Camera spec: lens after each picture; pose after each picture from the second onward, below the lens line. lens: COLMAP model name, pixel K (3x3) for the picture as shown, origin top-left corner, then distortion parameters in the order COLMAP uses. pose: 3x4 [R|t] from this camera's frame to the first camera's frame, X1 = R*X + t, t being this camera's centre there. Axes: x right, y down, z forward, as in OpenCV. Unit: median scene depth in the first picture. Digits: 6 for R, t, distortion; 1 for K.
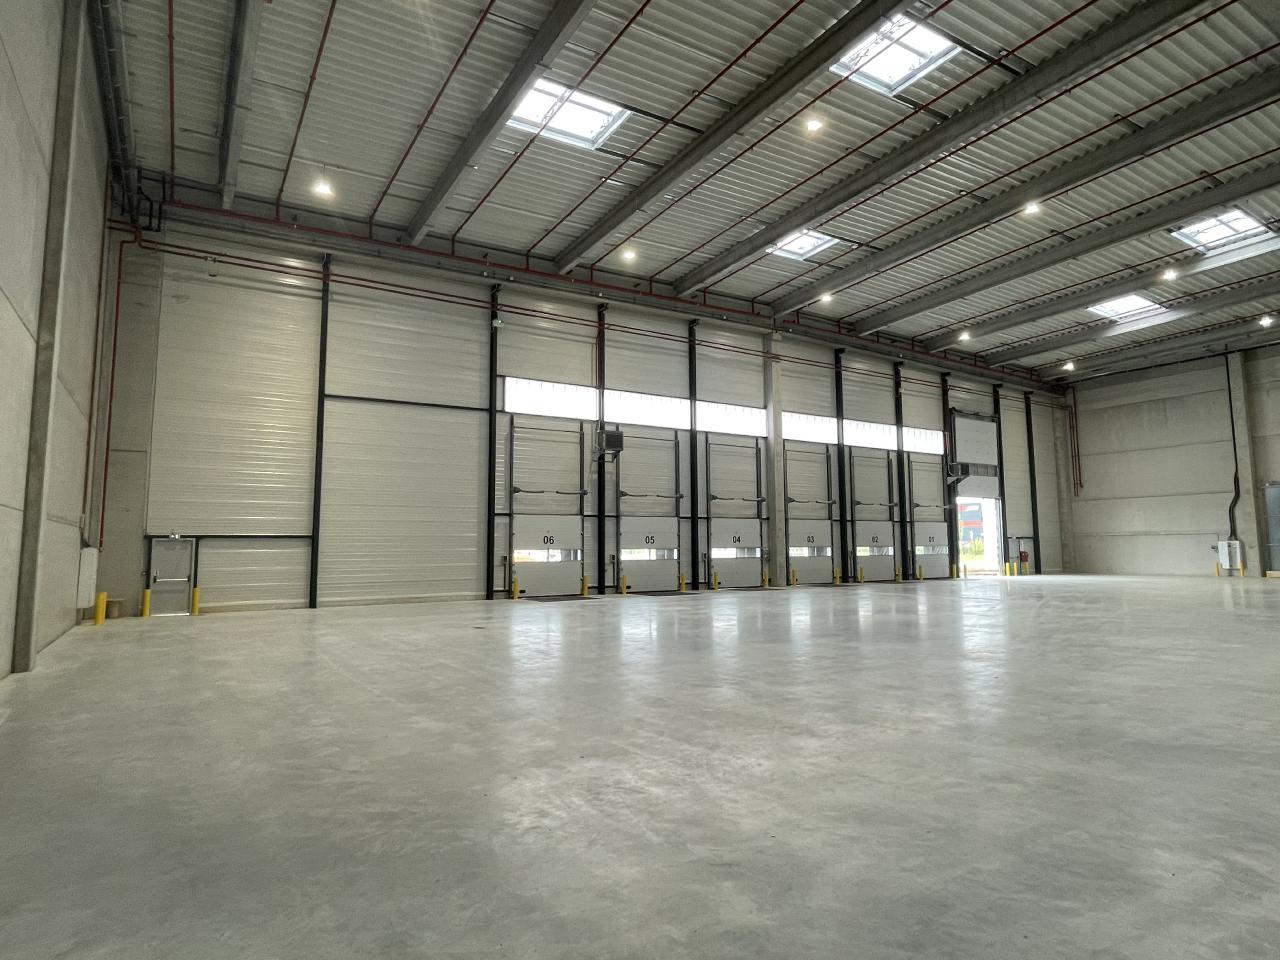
lens RADIAL K [[737.6, 0, 640.0], [0, 737.6, 480.0], [0, 0, 1]] dist [0.018676, 0.000674]
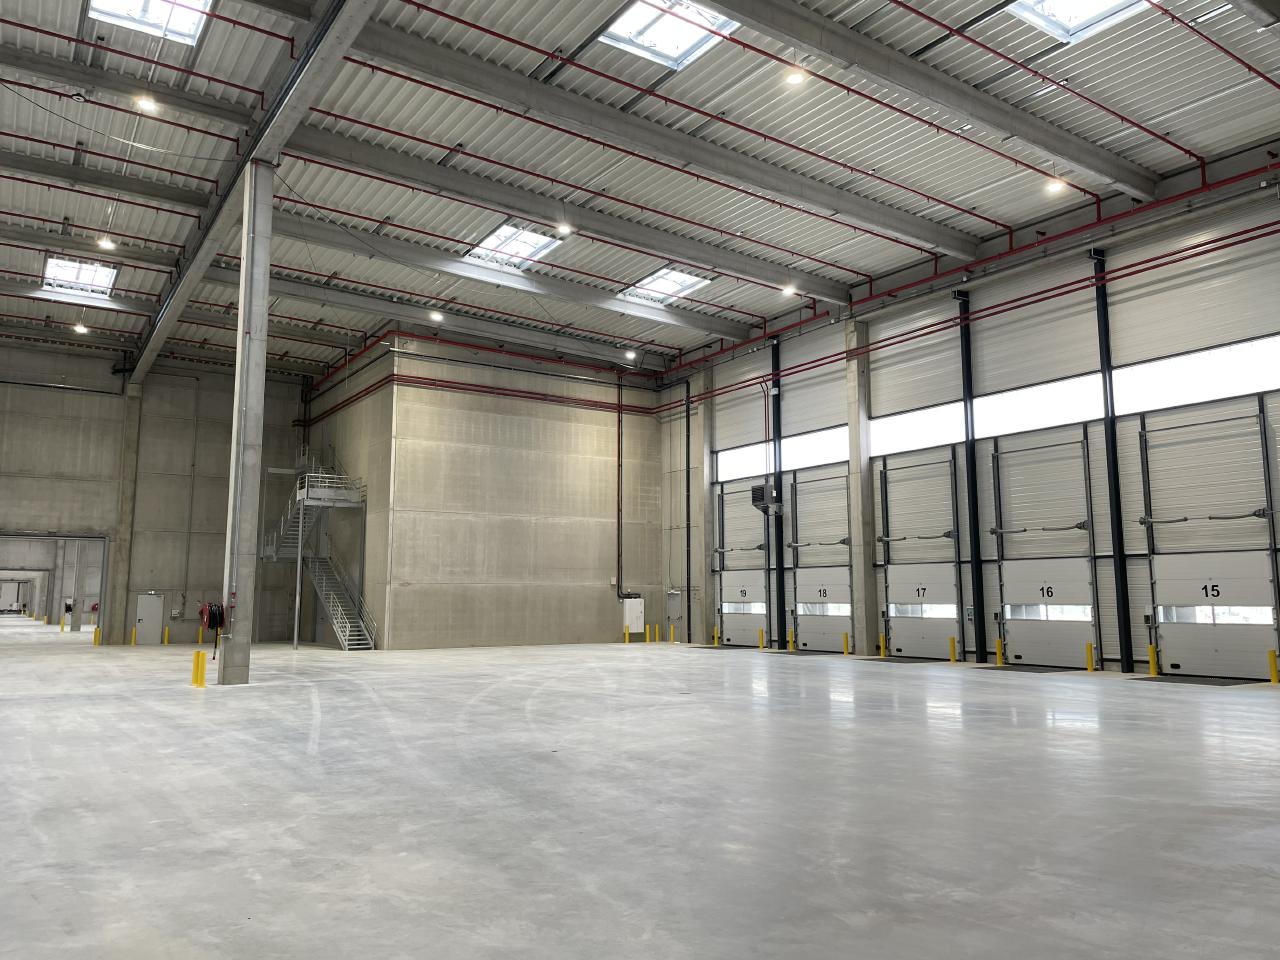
lens RADIAL K [[976.5, 0, 640.0], [0, 976.5, 480.0], [0, 0, 1]] dist [0.032146, -0.002289]
pose [[0.026497, -0.116923, -0.992787, 0.944186], [0.092794, 0.989136, -0.114017, 0.047384], [0.995333, -0.089104, 0.037059, 0.593526]]
